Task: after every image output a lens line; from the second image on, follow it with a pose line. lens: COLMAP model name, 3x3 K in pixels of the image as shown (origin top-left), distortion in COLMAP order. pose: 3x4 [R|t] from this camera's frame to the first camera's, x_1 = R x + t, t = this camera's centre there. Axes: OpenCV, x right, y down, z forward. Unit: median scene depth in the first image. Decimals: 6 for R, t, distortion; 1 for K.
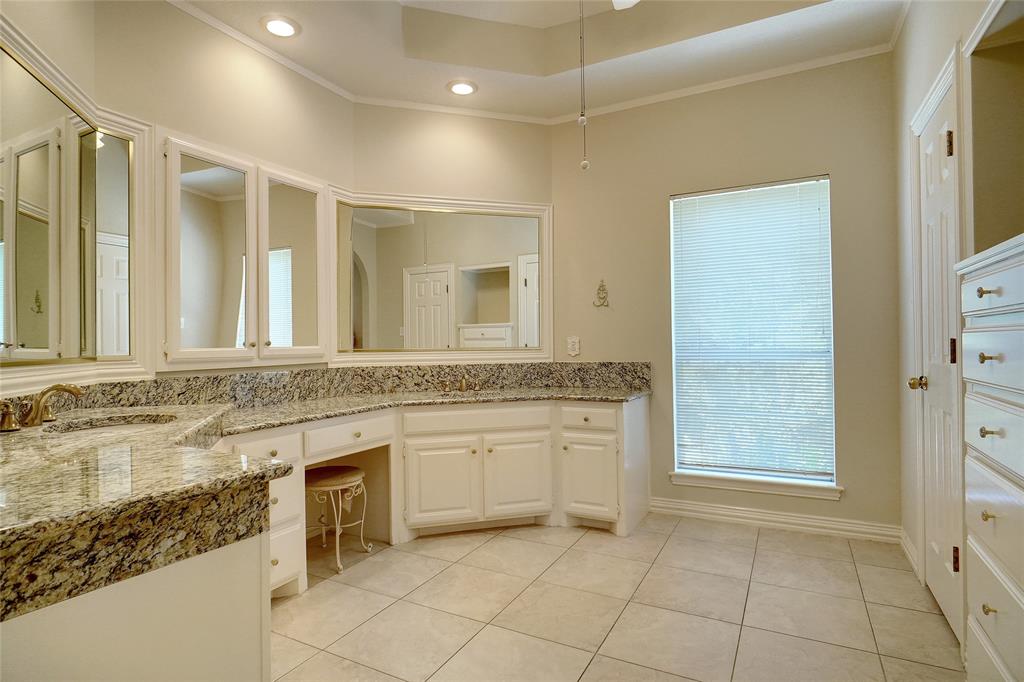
lens RADIAL K [[539.4, 0, 507.6], [0, 539.4, 338.1], [0, 0, 1]] dist [-0.015267, -0.000178]
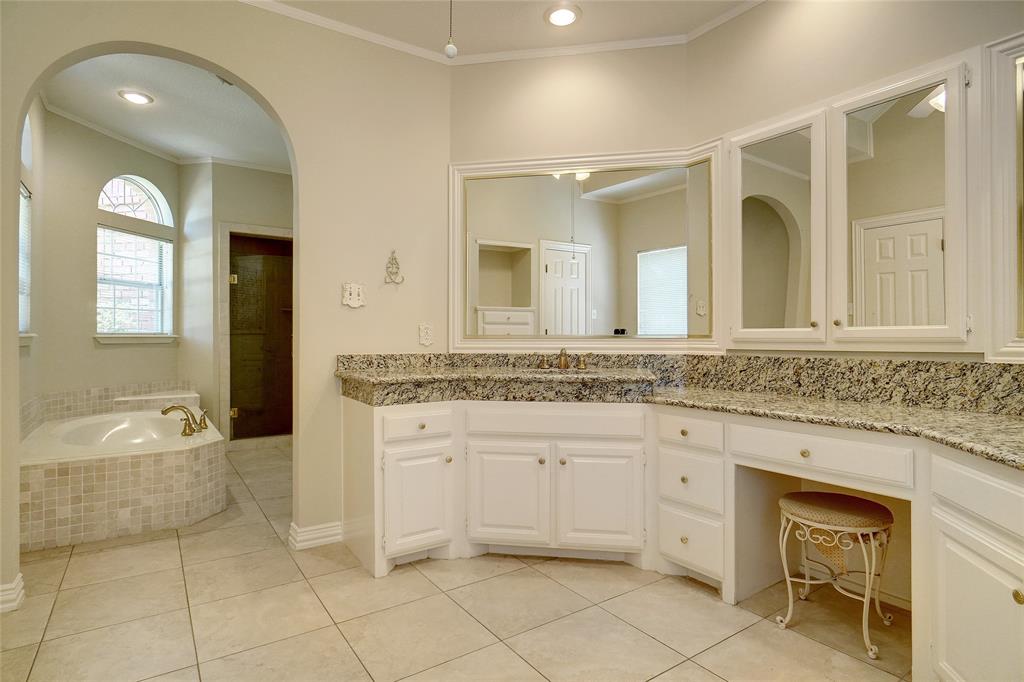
lens RADIAL K [[530.8, 0, 485.9], [0, 530.8, 328.4], [0, 0, 1]] dist [-0.000087, 0.000032]
pose [[-0.484259, 0.008234, -0.874886, 0.546177], [0.023798, 0.999710, -0.003764, 0.009423], [0.874601, -0.022644, -0.484315, 1.004176]]
